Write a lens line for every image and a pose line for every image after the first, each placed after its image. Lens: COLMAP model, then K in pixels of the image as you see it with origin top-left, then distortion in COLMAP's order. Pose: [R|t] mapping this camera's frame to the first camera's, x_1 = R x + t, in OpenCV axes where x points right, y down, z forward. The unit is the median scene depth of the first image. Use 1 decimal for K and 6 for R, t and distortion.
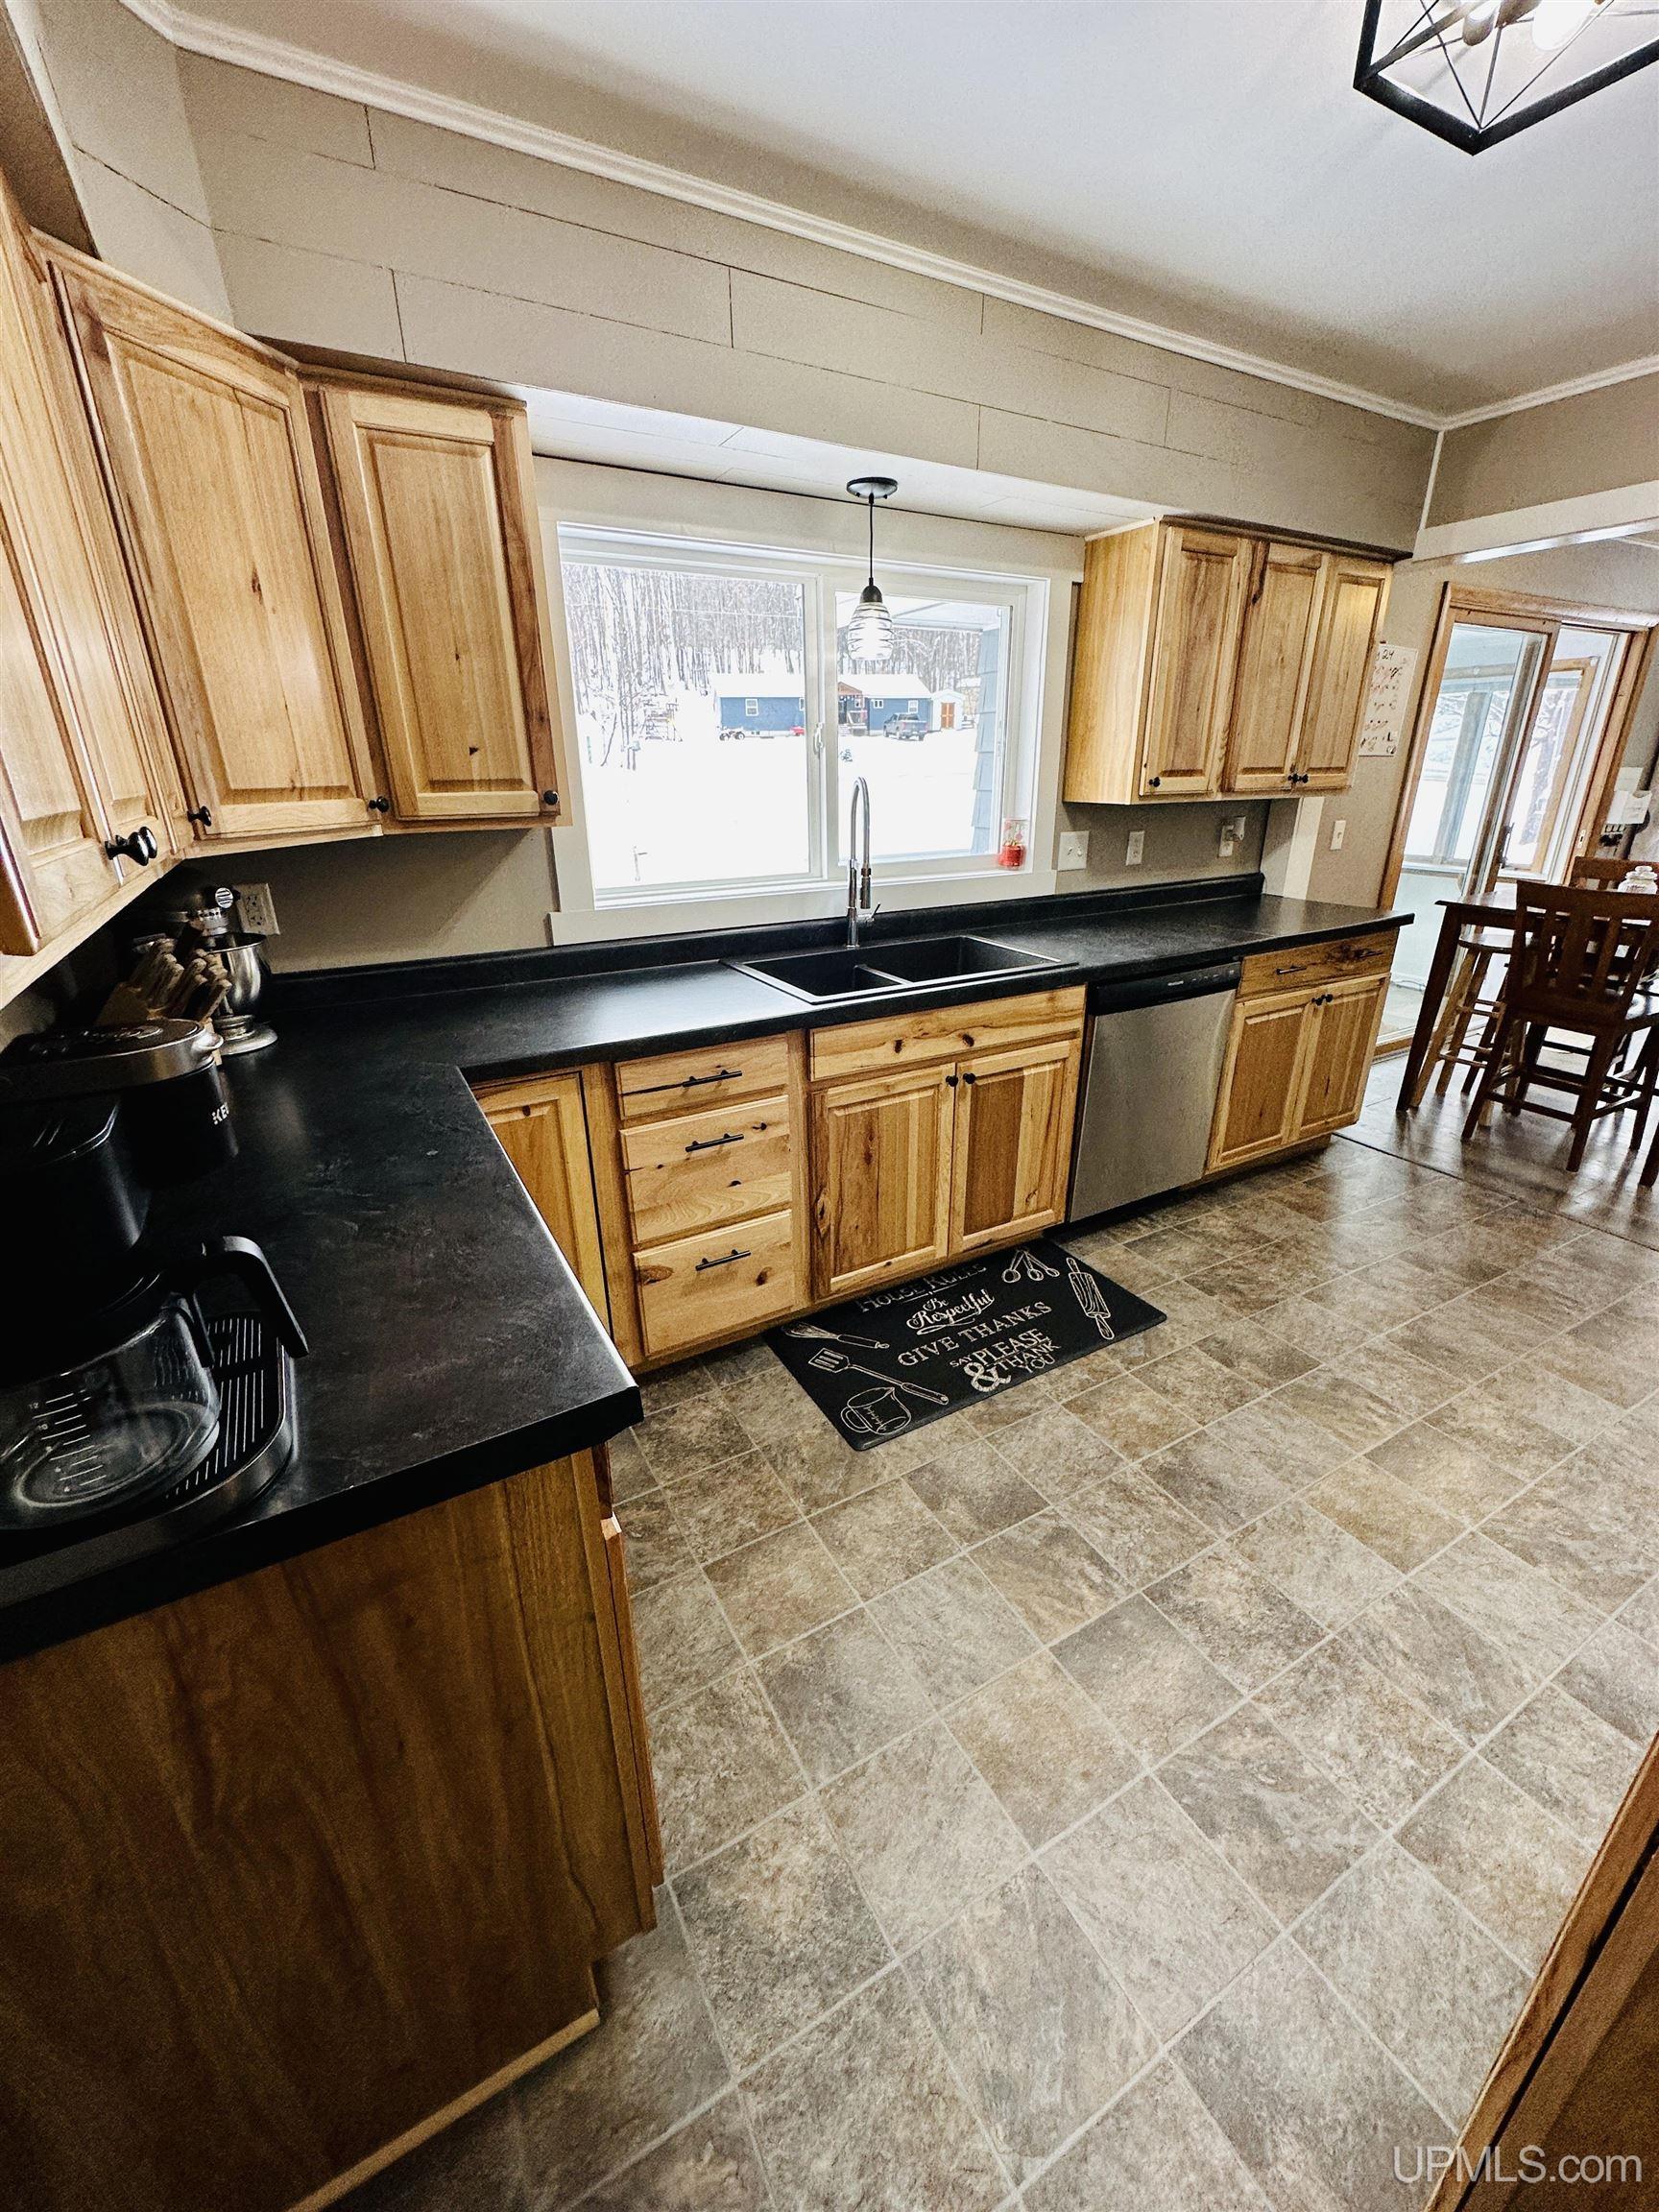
lens RADIAL K [[882.3, 0, 834.4], [0, 882.3, 1108.7], [0, 0, 1]] dist [-0.004447, 0.001357]
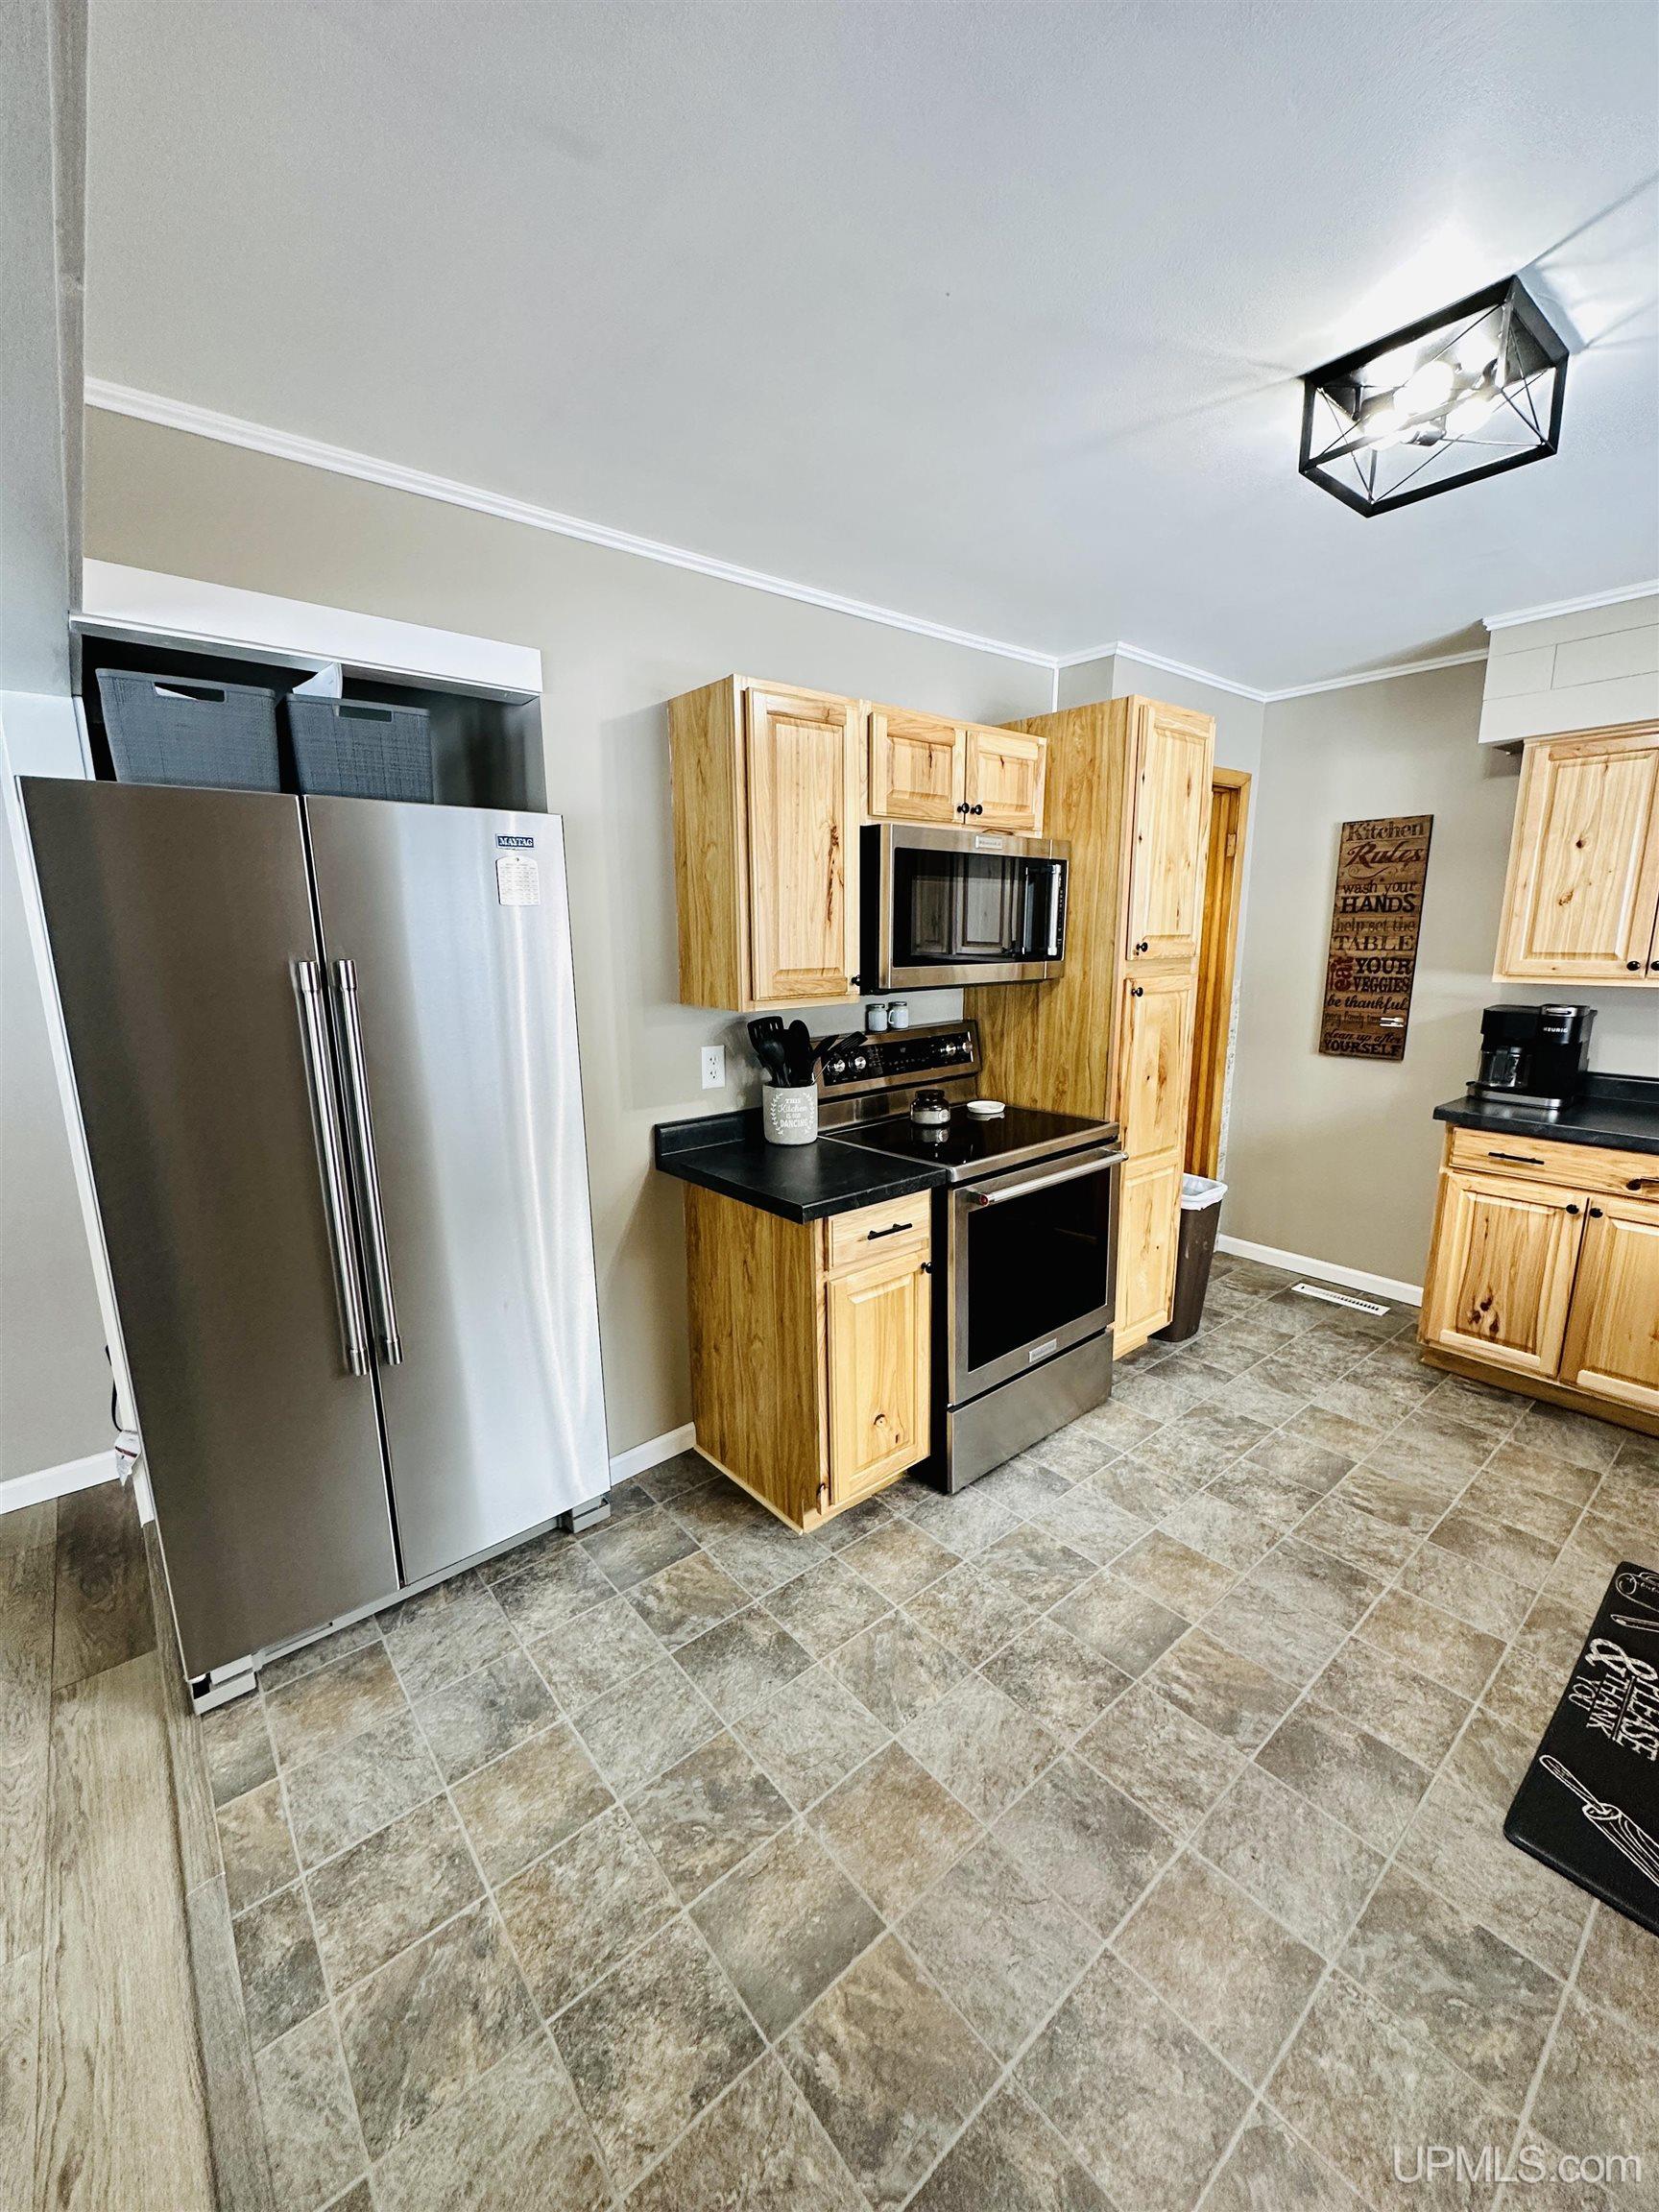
lens RADIAL K [[882.3, 0, 826.9], [0, 882.3, 1108.2], [0, 0, 1]] dist [-0.004447, 0.001357]
pose [[-0.984935, 0.055302, -0.163843, 0.955422], [-0.041986, 0.842652, 0.536819, -0.516520], [0.167750, 0.535611, -0.827636, 1.210580]]
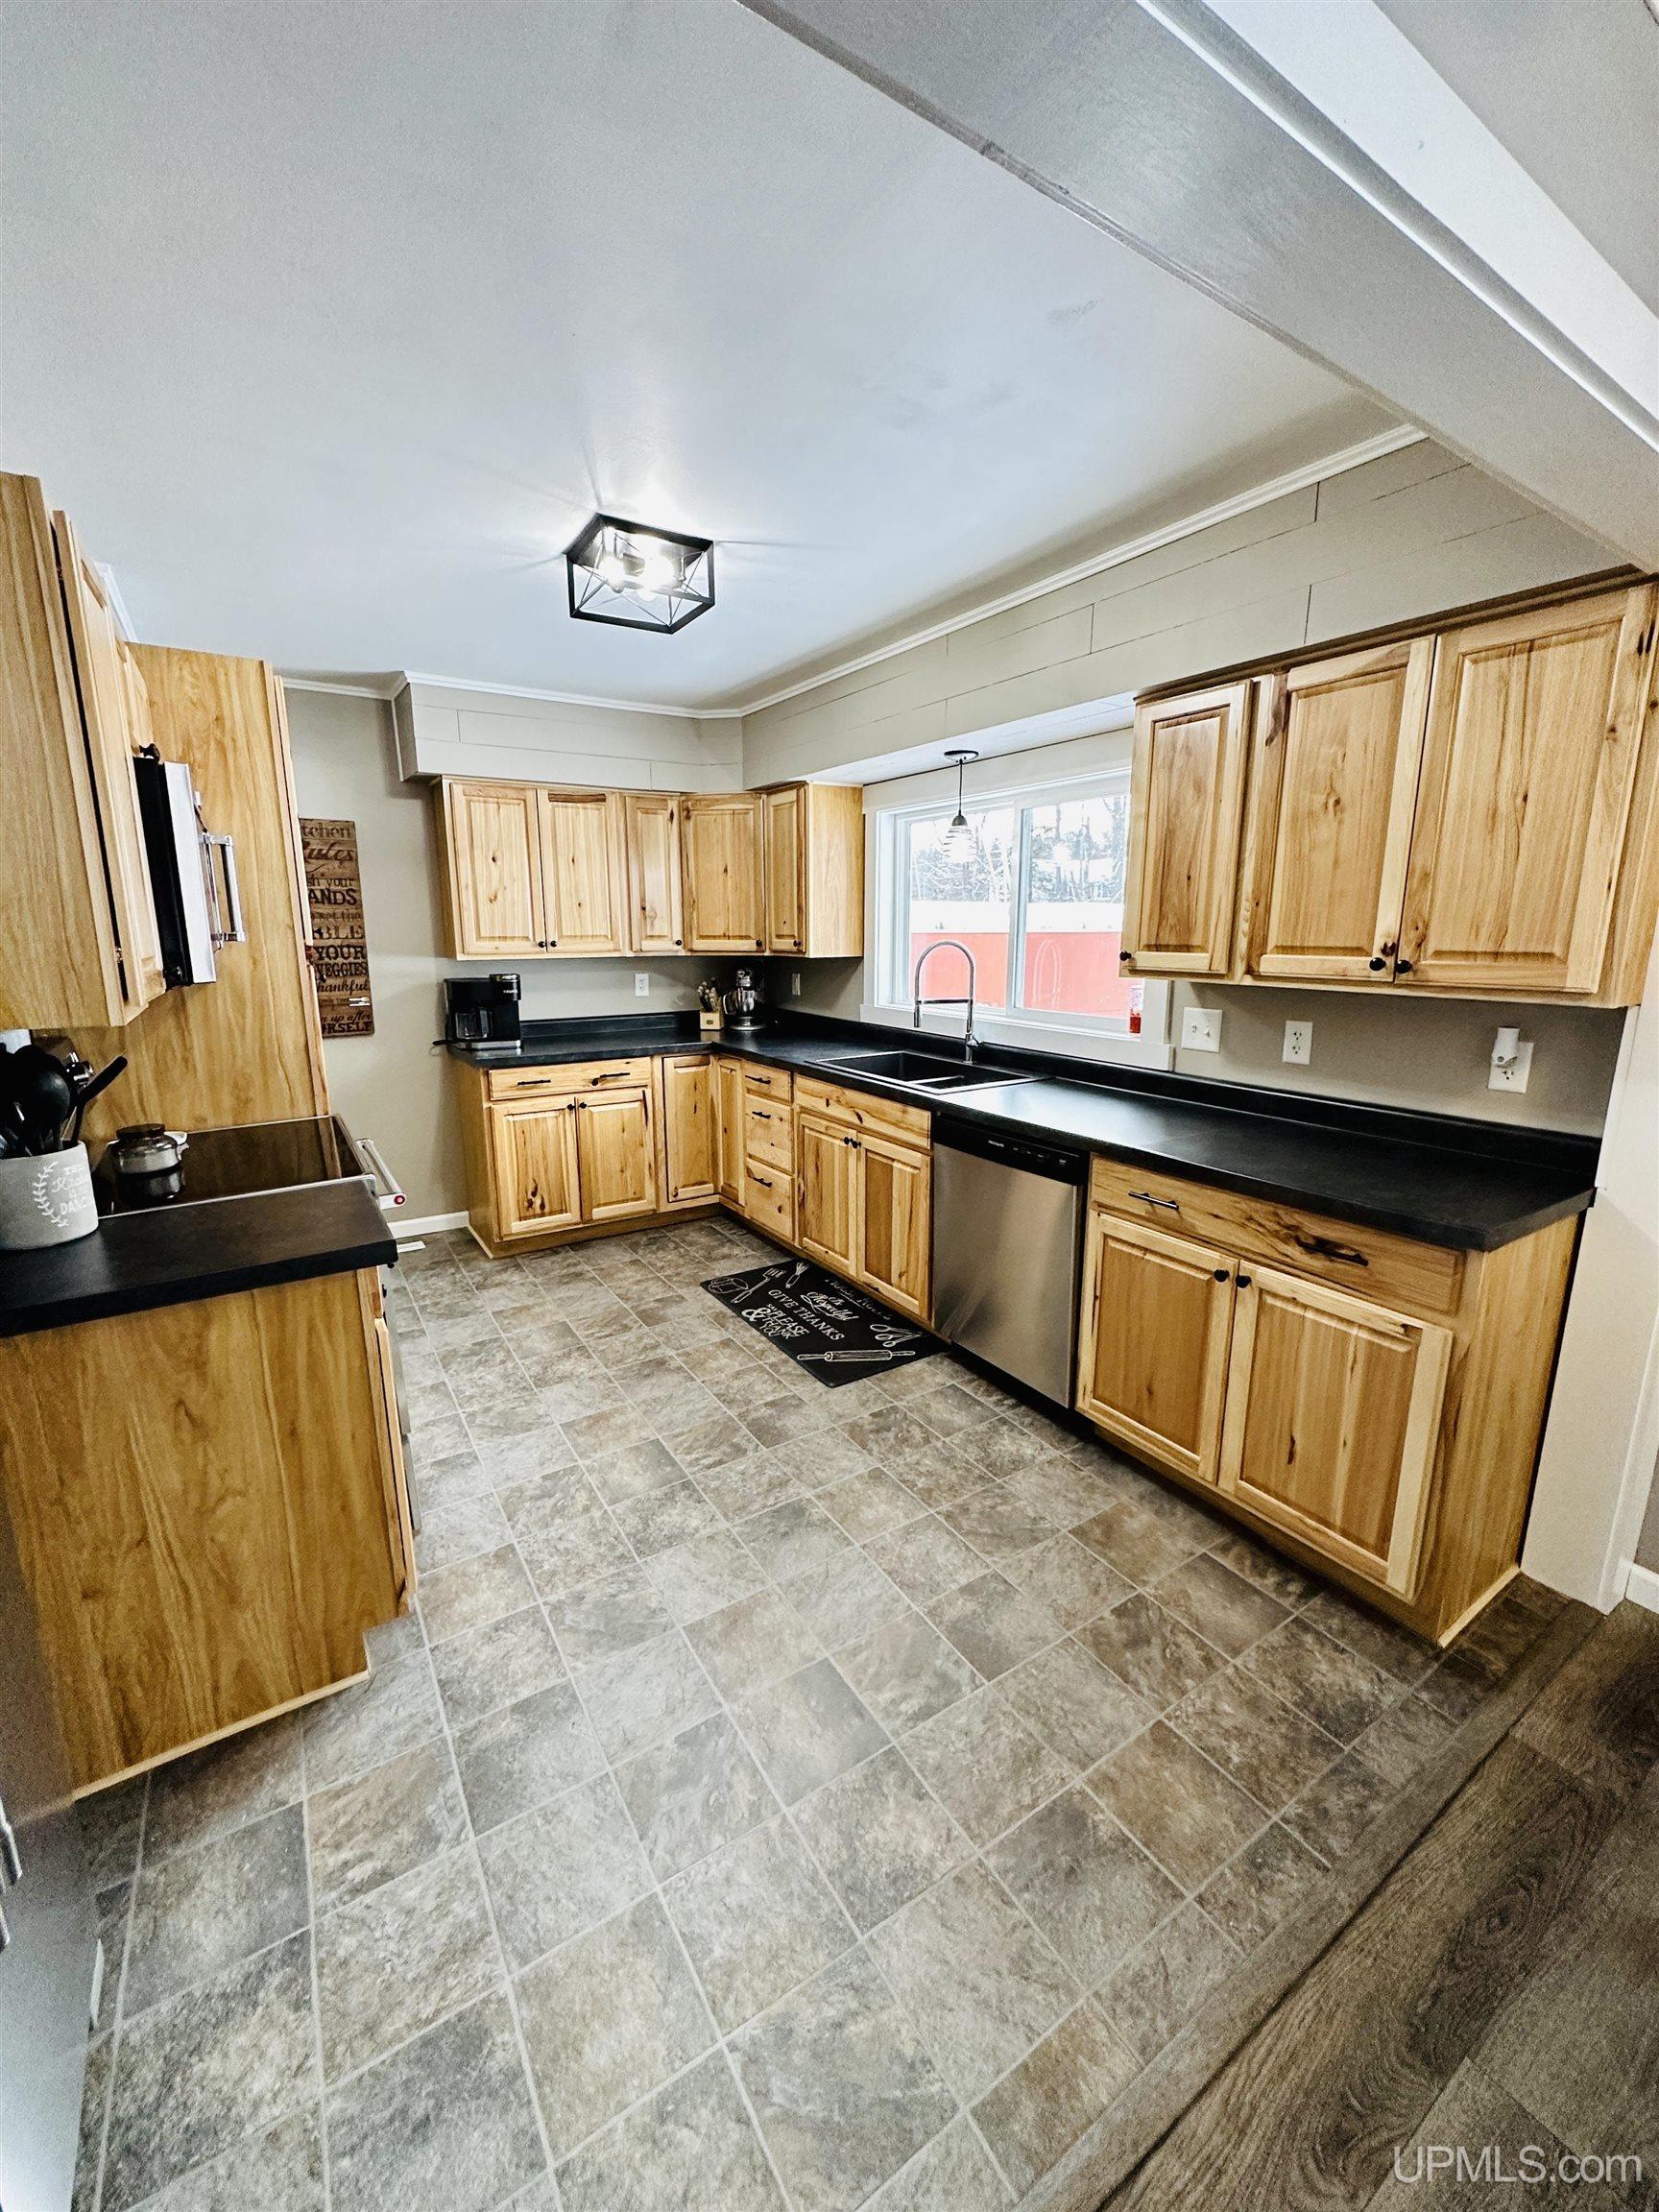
lens RADIAL K [[882.3, 0, 833.1], [0, 882.3, 1109.5], [0, 0, 1]] dist [-0.004447, 0.001357]
pose [[0.055664, 0.216816, -0.974624, 1.507591], [-0.361655, 0.914230, 0.182725, -0.329535], [0.930649, 0.342307, 0.129302, 0.760106]]
